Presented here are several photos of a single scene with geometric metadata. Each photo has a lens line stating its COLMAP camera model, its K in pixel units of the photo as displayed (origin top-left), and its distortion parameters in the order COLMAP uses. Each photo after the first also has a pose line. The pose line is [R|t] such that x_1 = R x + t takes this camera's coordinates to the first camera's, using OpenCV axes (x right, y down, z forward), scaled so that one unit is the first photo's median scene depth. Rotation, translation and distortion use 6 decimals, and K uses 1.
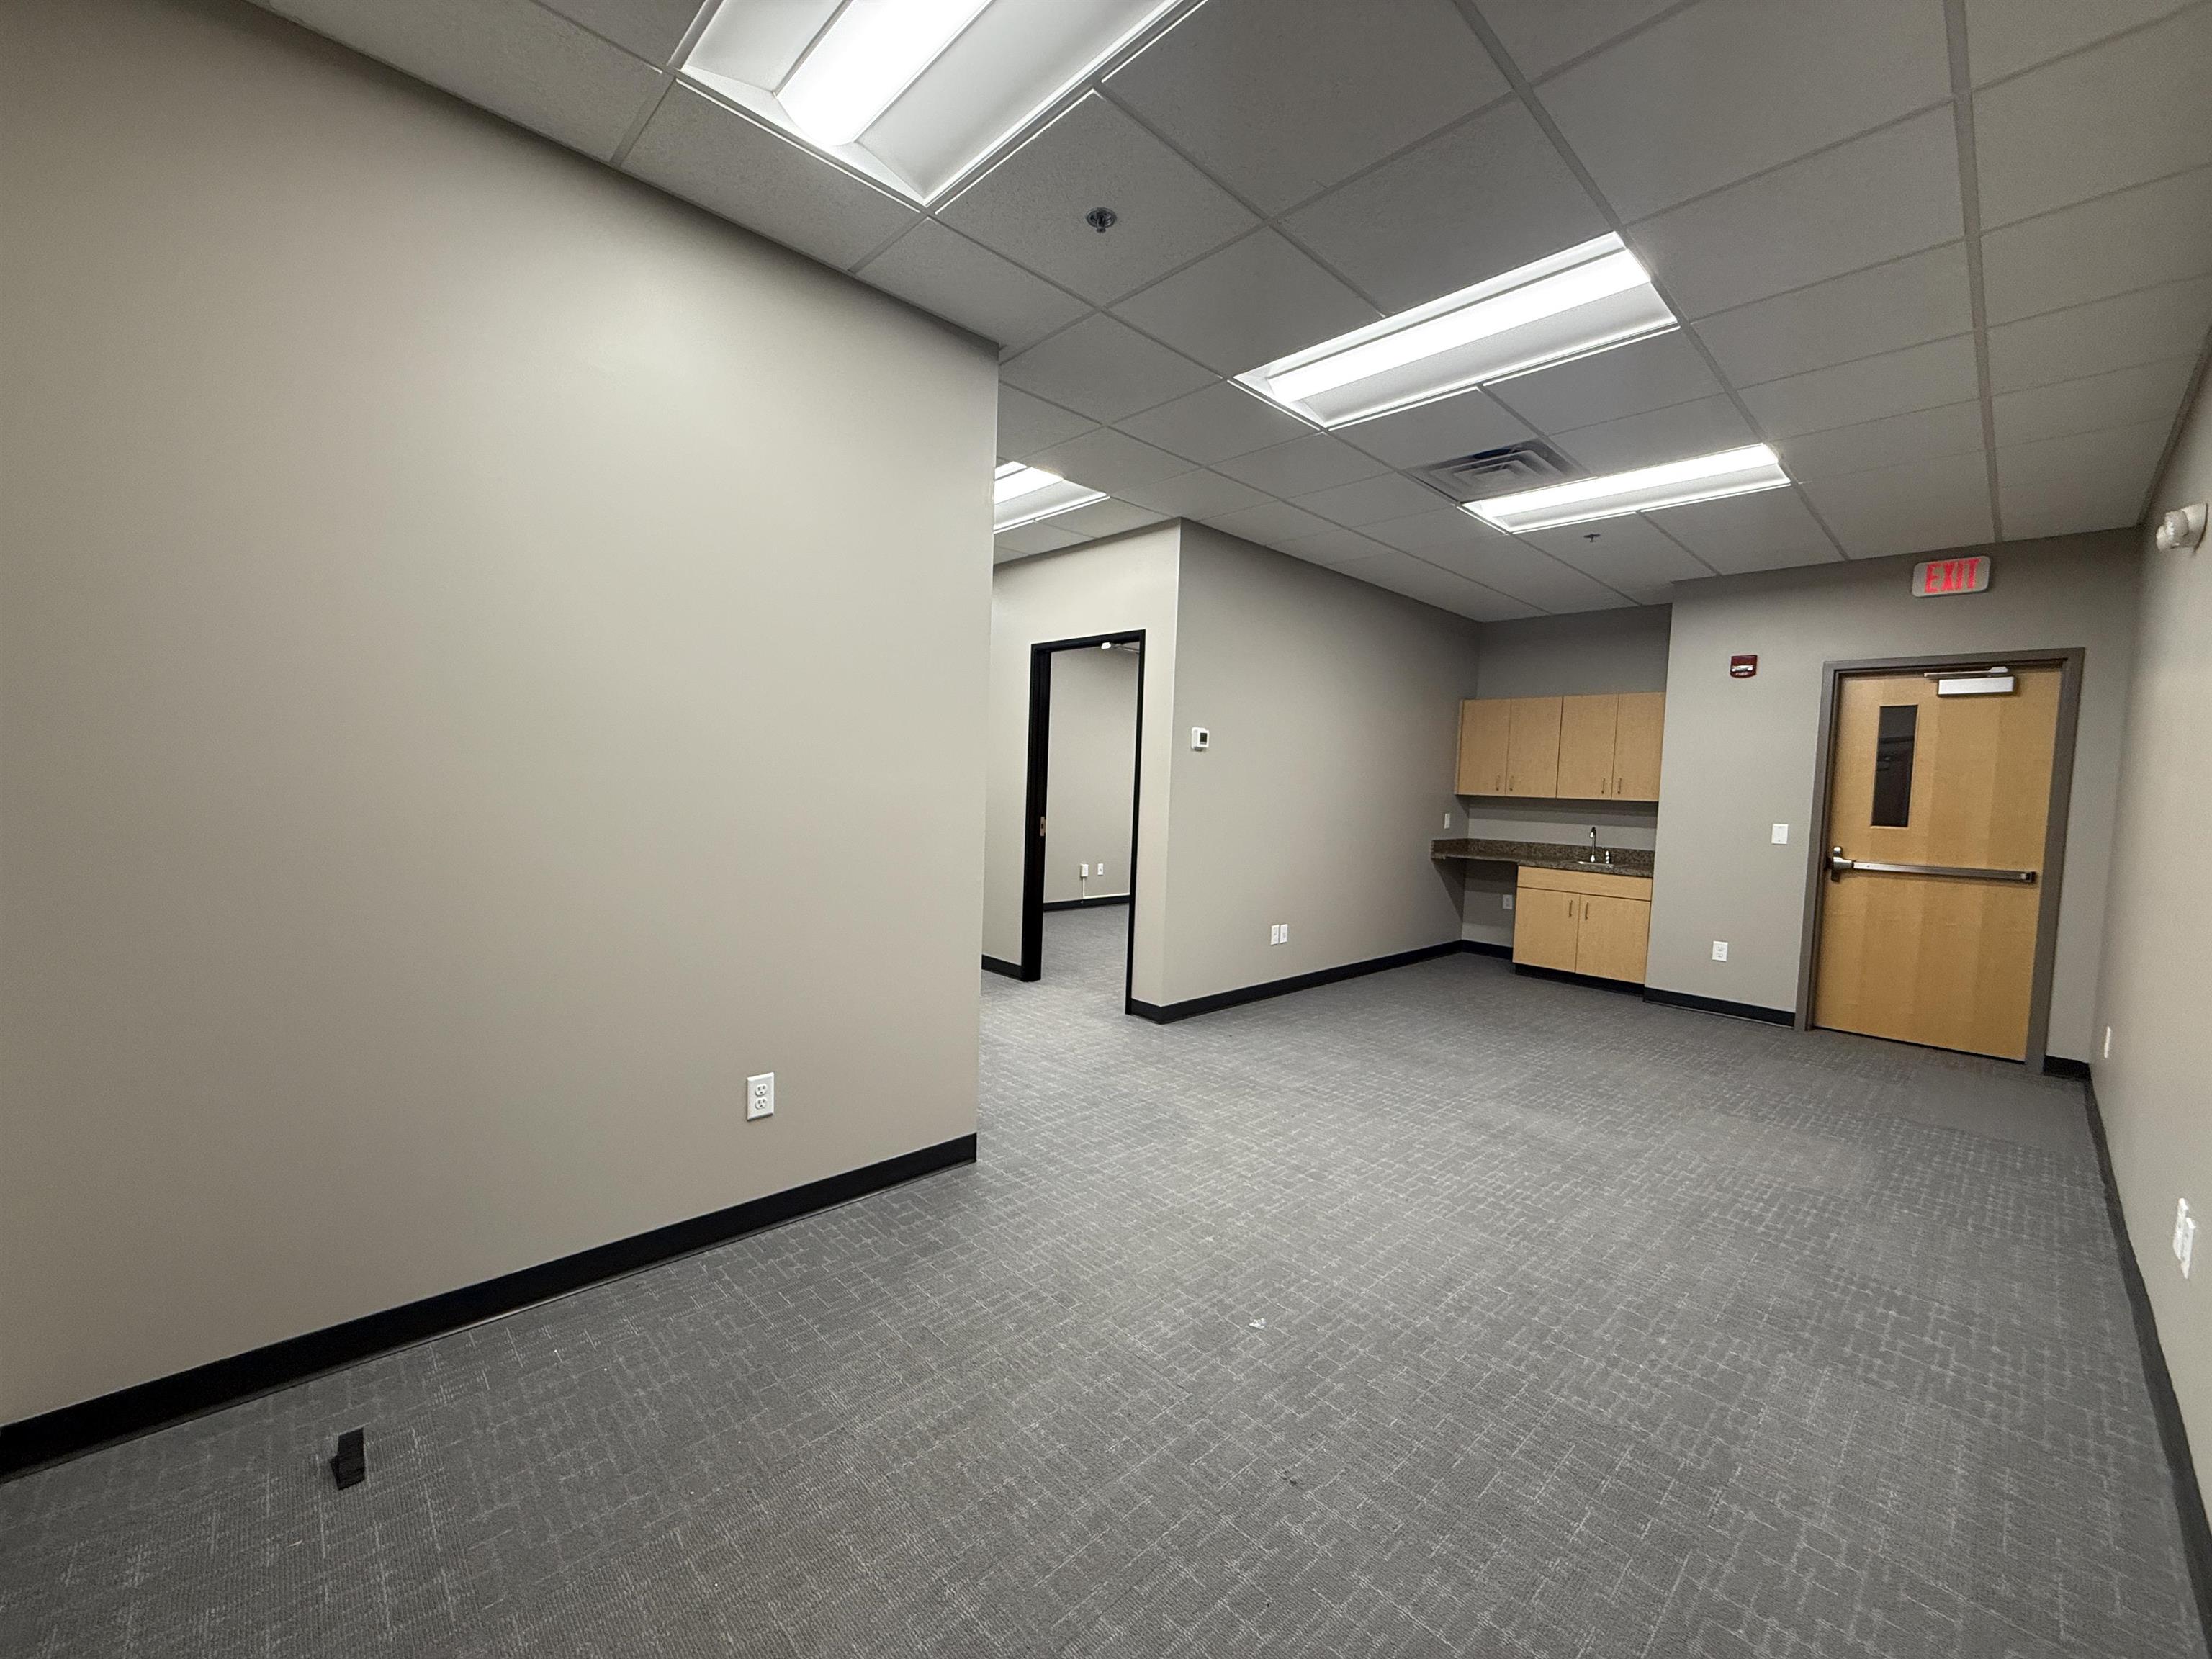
lens RADIAL K [[866.3, 0, 1122.8], [0, 866.3, 828.9], [0, 0, 1]] dist [0.002696, 0.000337]
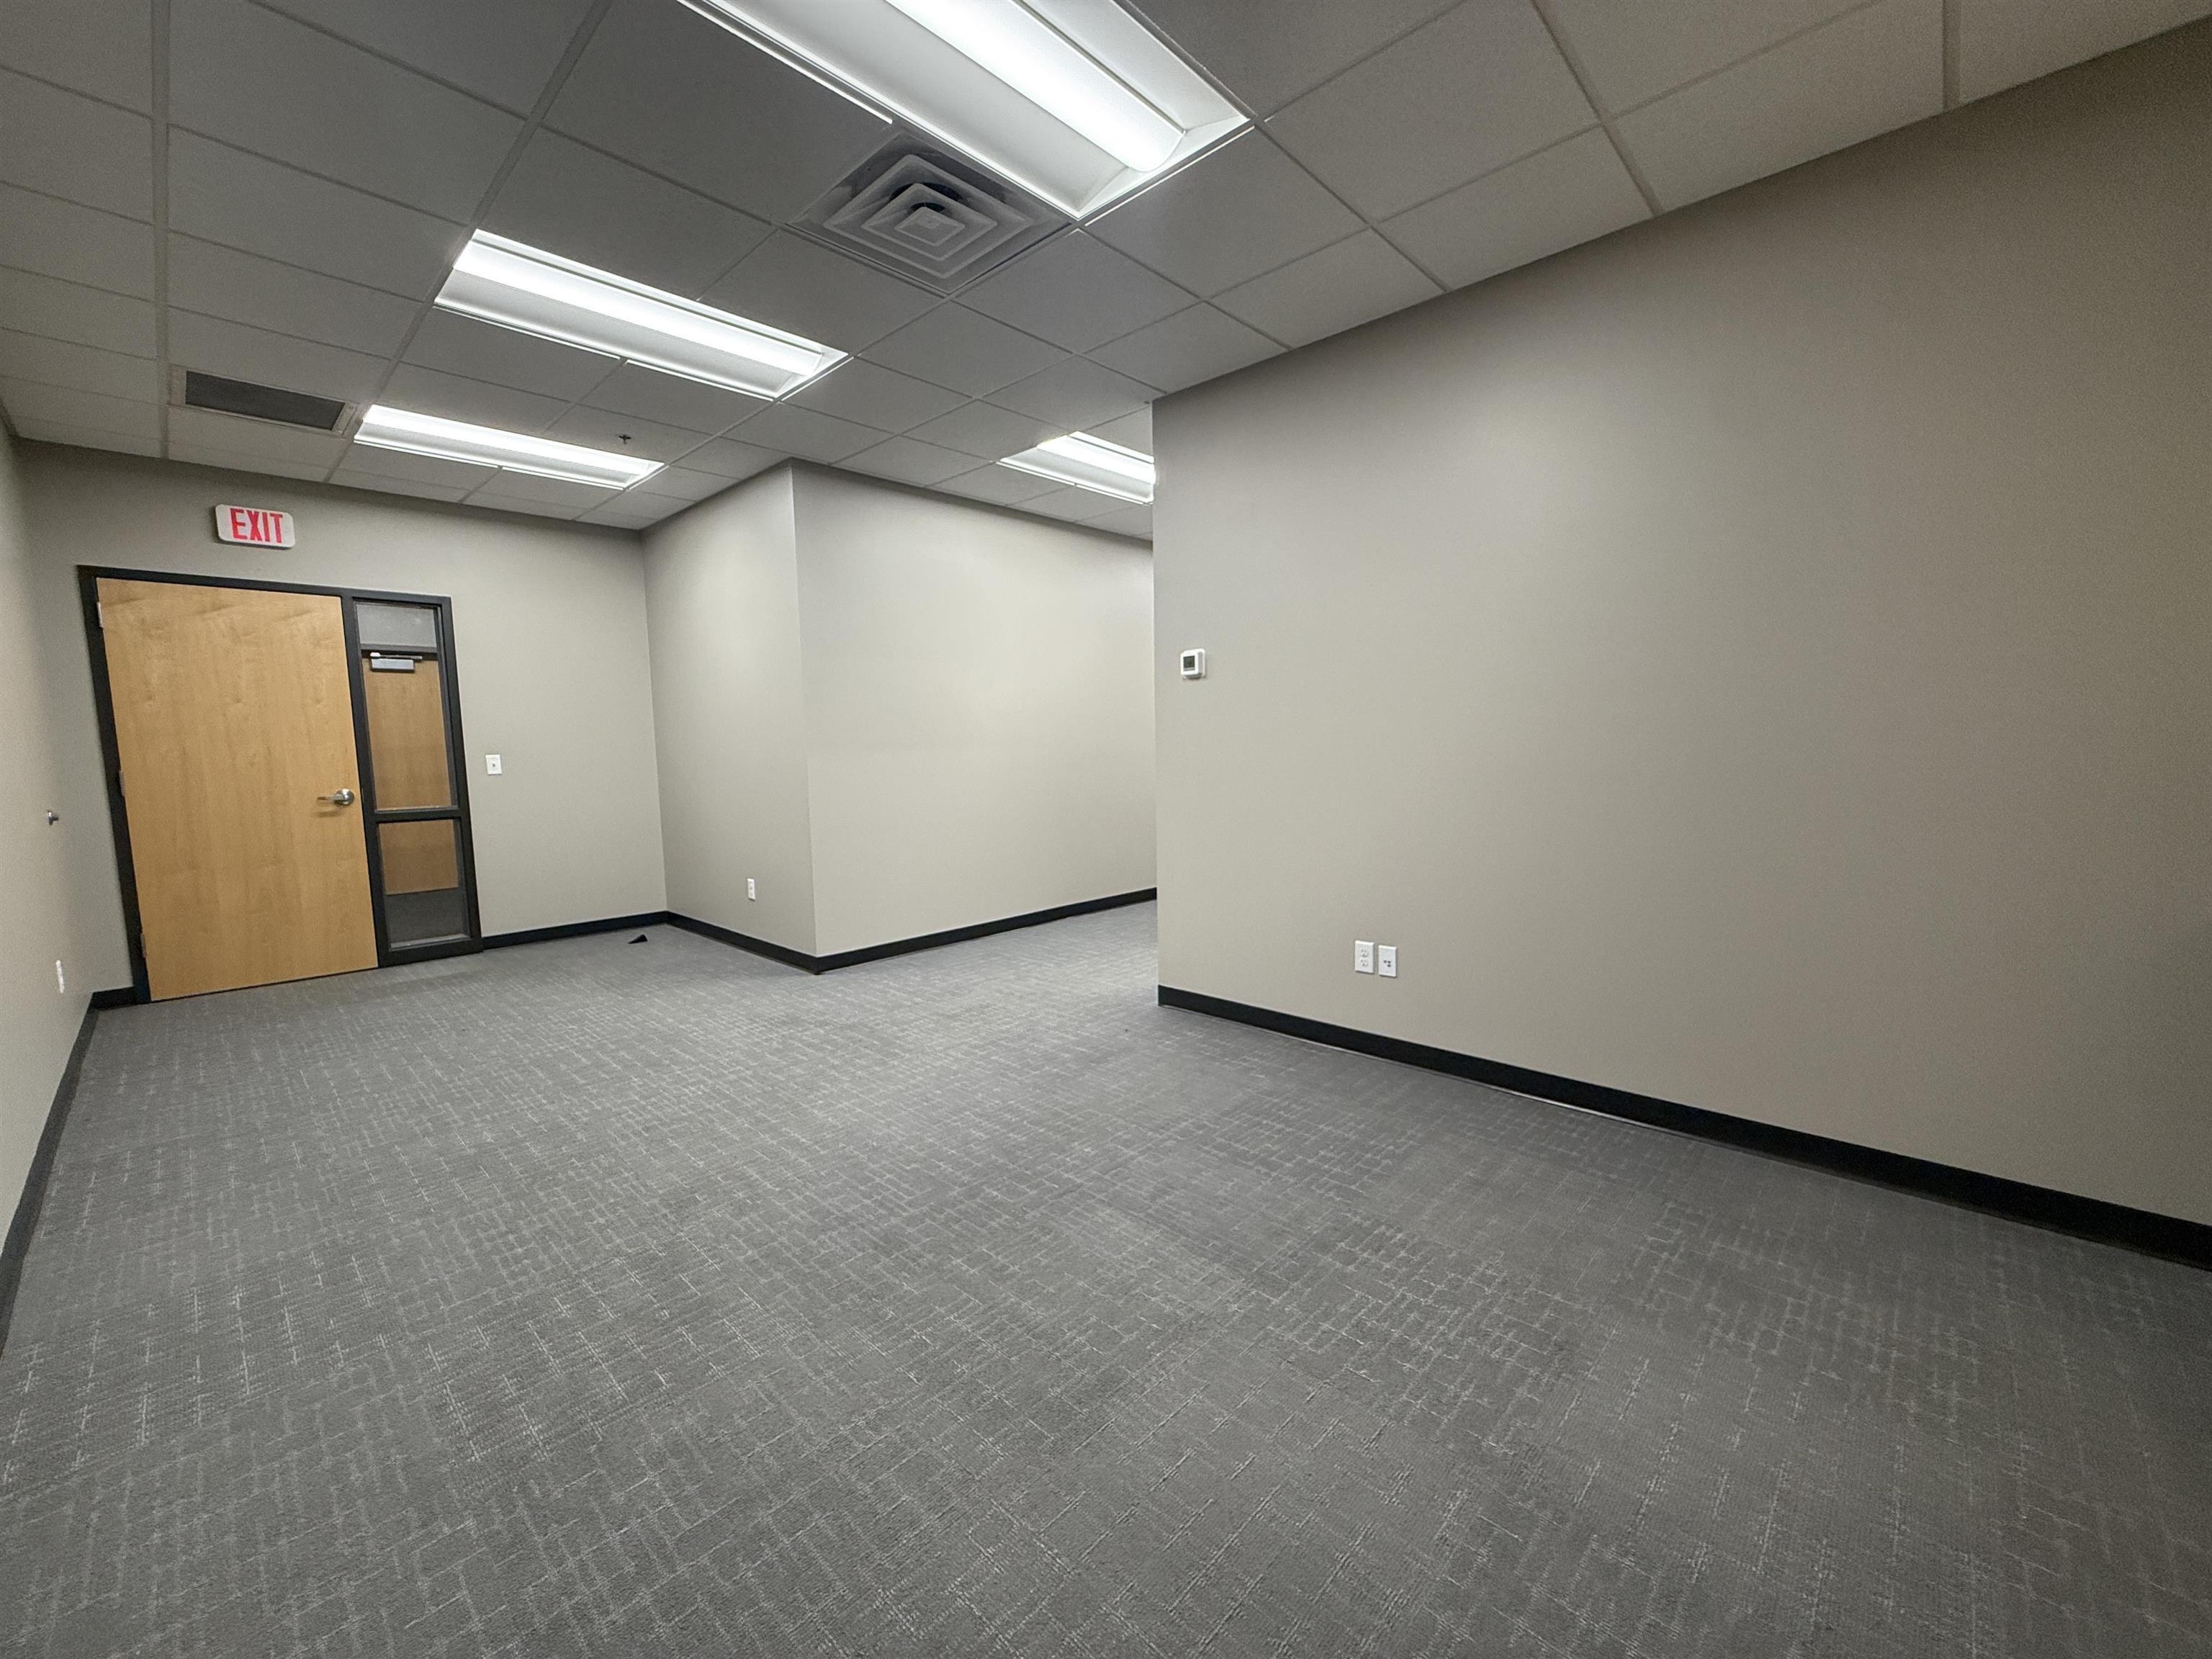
lens RADIAL K [[888.4, 0, 1102.2], [0, 888.4, 835.7], [0, 0, 1]] dist [-0.000871, 0.000100]
pose [[0.042467, 0.069279, -0.996693, 1.255362], [-0.035262, 0.997075, 0.067803, -0.000262], [0.998475, 0.032266, 0.044786, 1.239628]]
